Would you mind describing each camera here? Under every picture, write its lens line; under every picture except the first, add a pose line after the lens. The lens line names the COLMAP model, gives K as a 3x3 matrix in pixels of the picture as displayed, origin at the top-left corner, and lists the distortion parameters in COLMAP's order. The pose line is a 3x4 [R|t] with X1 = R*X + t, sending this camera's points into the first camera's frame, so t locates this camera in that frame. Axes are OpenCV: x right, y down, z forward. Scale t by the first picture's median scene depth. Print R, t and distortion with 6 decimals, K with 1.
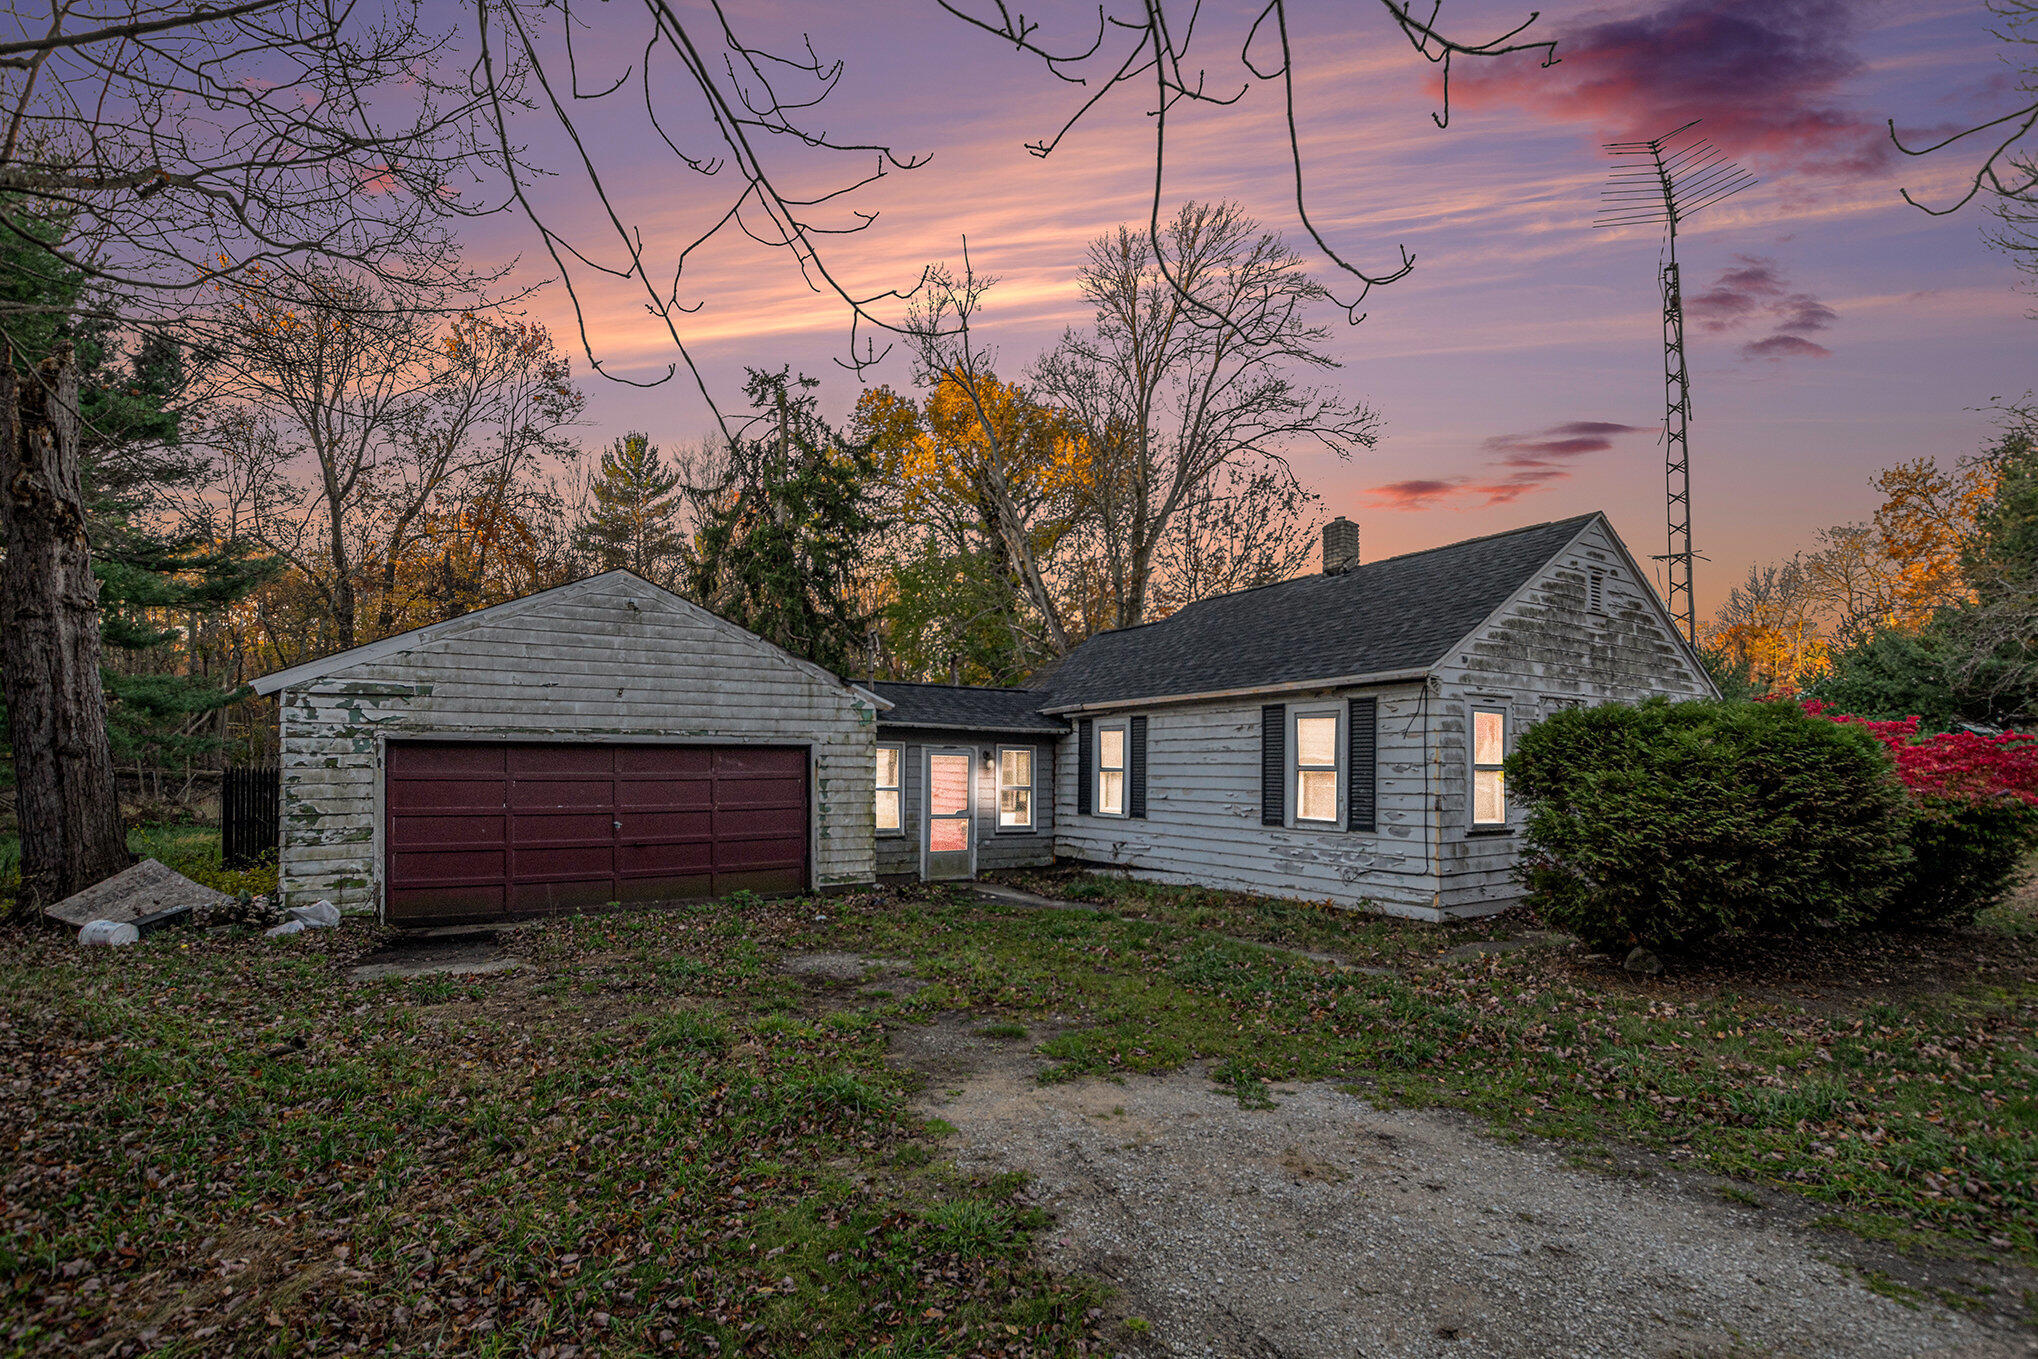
lens RADIAL K [[924.9, 0, 1028.9], [0, 924.9, 713.6], [0, 0, 1]] dist [-0.022402, 0.000691]
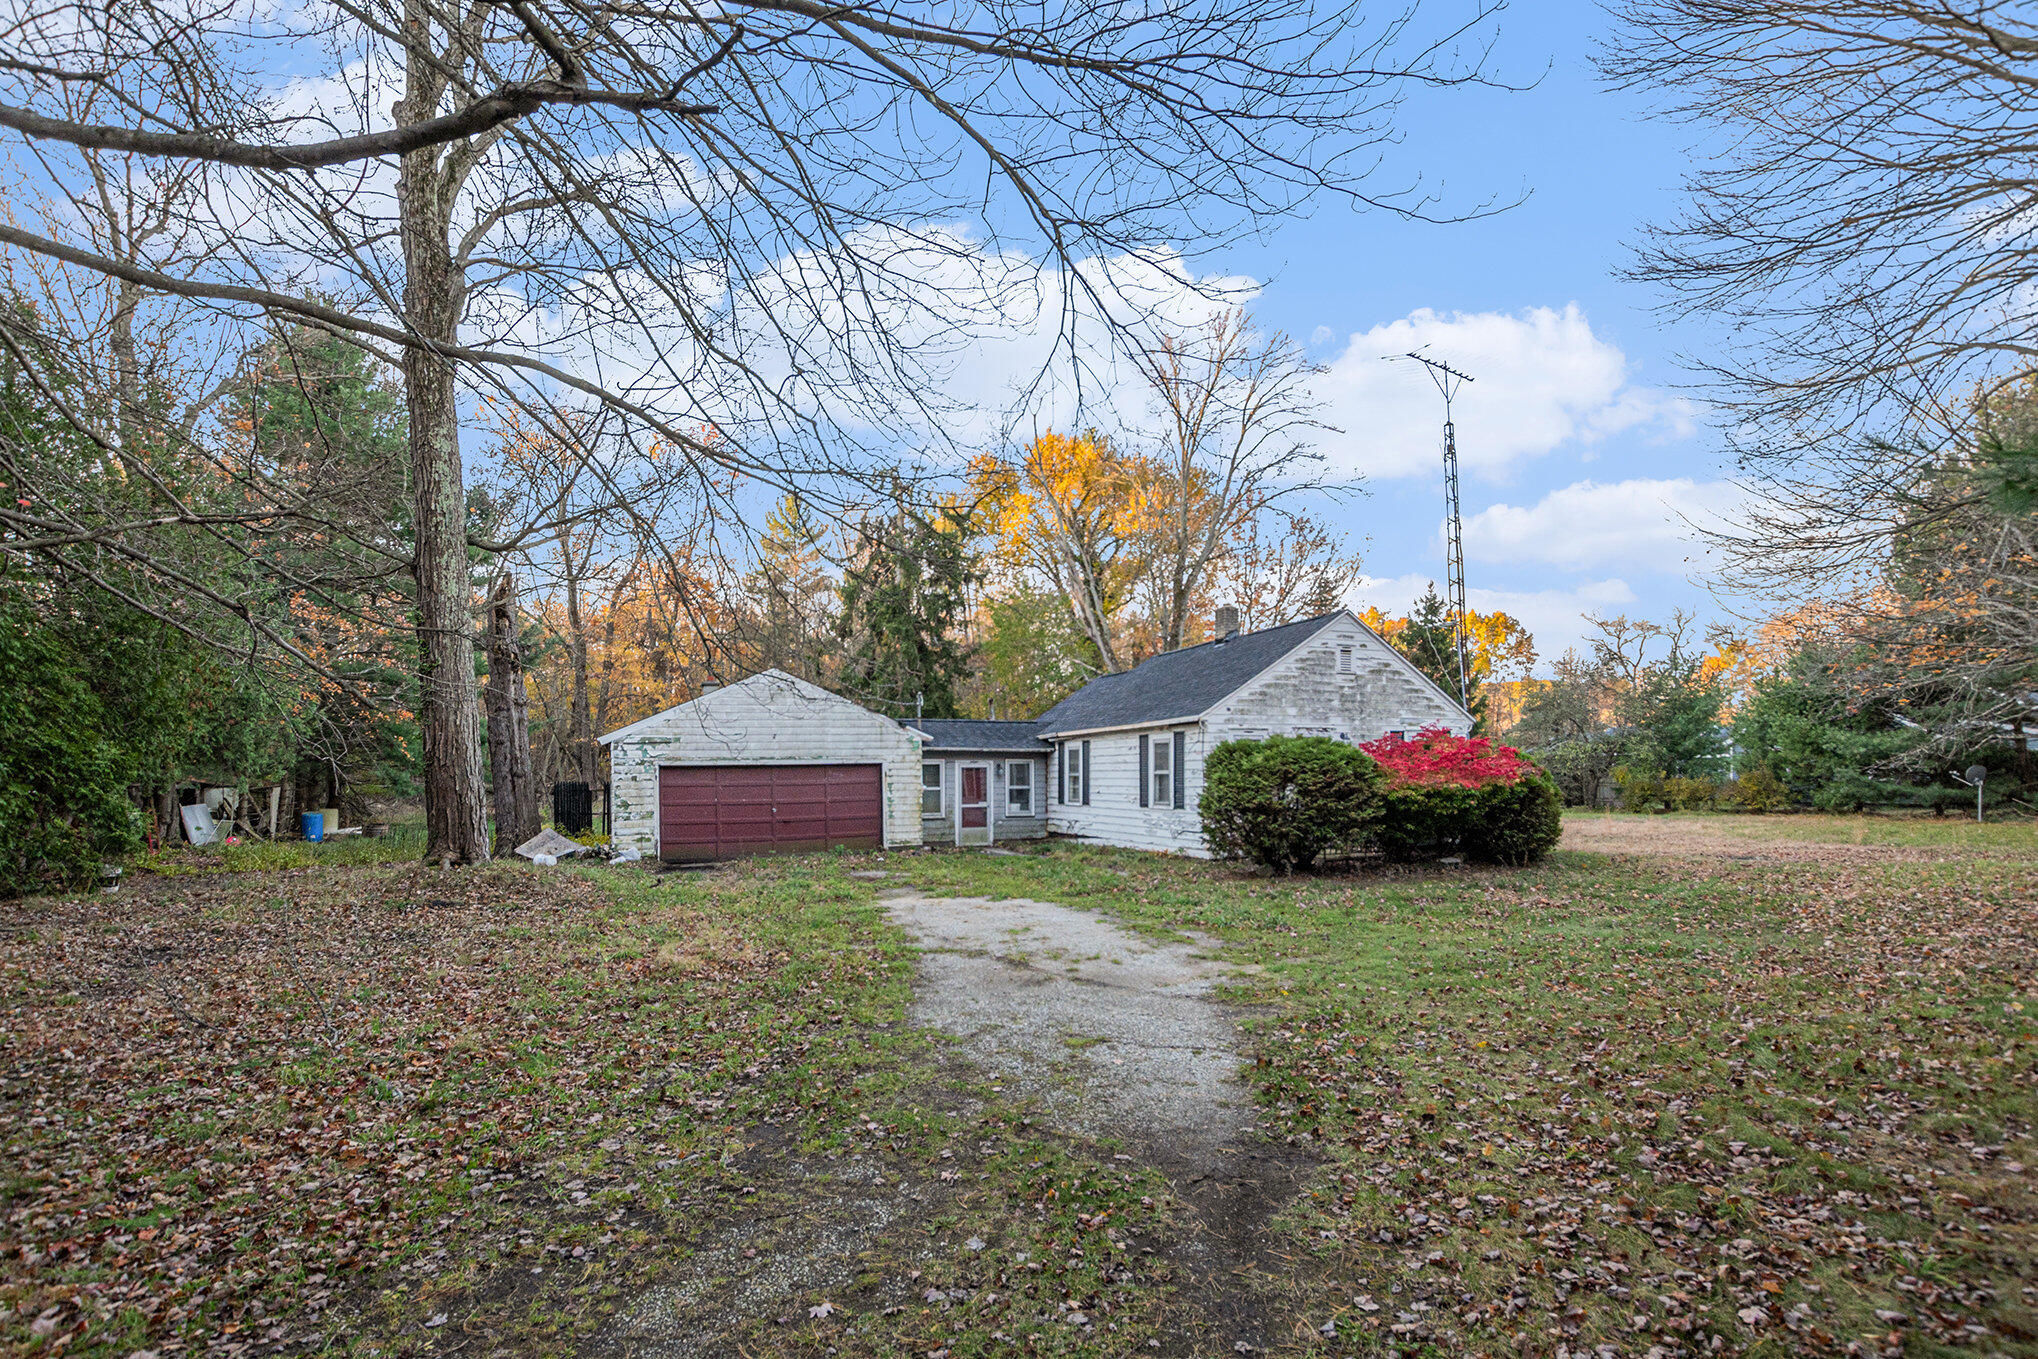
lens RADIAL K [[924.9, 0, 1028.9], [0, 924.9, 713.6], [0, 0, 1]] dist [-0.022402, 0.000691]
pose [[0.986407, -0.026136, -0.162231, 0.310750], [0.025295, 0.999654, -0.007248, -0.038260], [0.162365, 0.003045, 0.986726, -0.637535]]
